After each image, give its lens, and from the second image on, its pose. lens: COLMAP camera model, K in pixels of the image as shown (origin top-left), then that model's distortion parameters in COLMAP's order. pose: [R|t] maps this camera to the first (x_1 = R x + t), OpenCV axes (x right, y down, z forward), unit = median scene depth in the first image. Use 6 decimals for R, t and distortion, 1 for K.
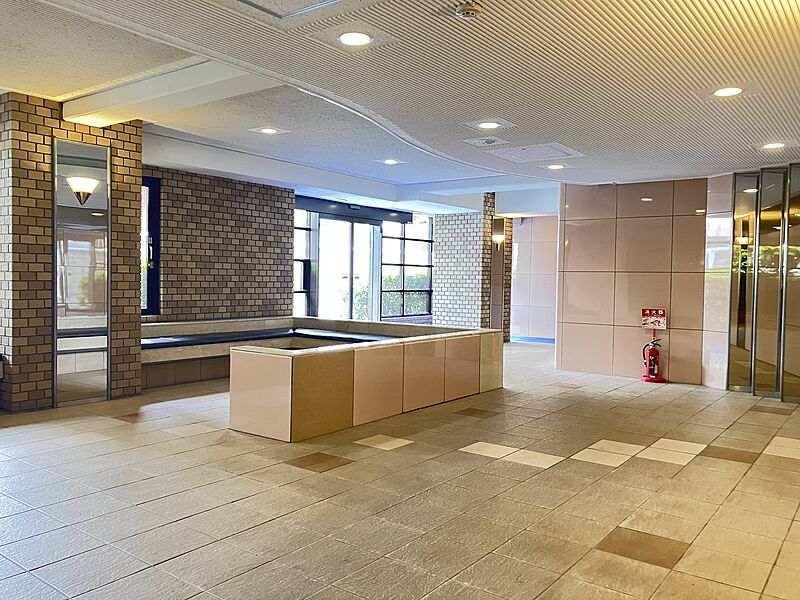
lens RADIAL K [[651.0, 0, 400.0], [0, 651.0, 300.0], [0, 0, 1]] dist [0.015350, 0.003160]
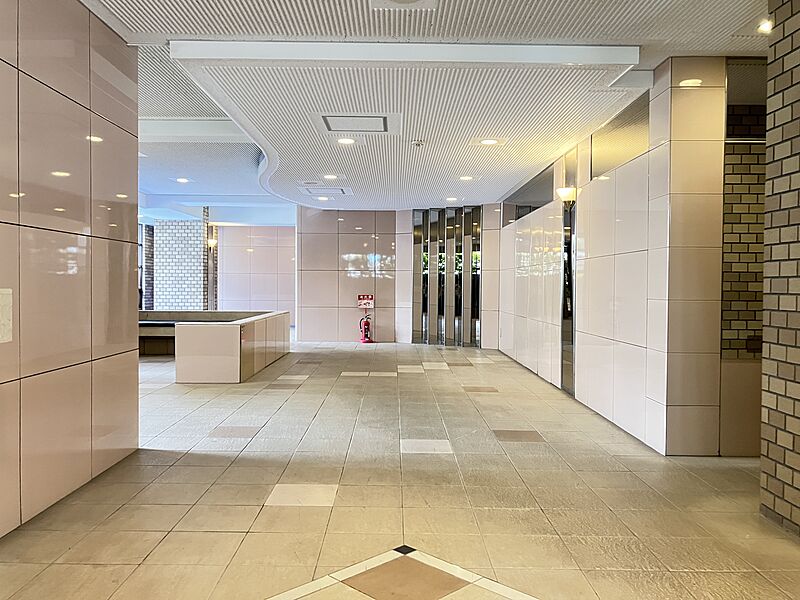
lens RADIAL K [[640.9, 0, 400.0], [0, 640.9, 300.0], [0, 0, 1]] dist [0.001496, -0.000101]
pose [[0.794019, -0.024532, 0.607398, -0.445689], [0.025793, 0.999645, 0.006656, 0.018032], [-0.607345, 0.010381, 0.794370, -0.222560]]
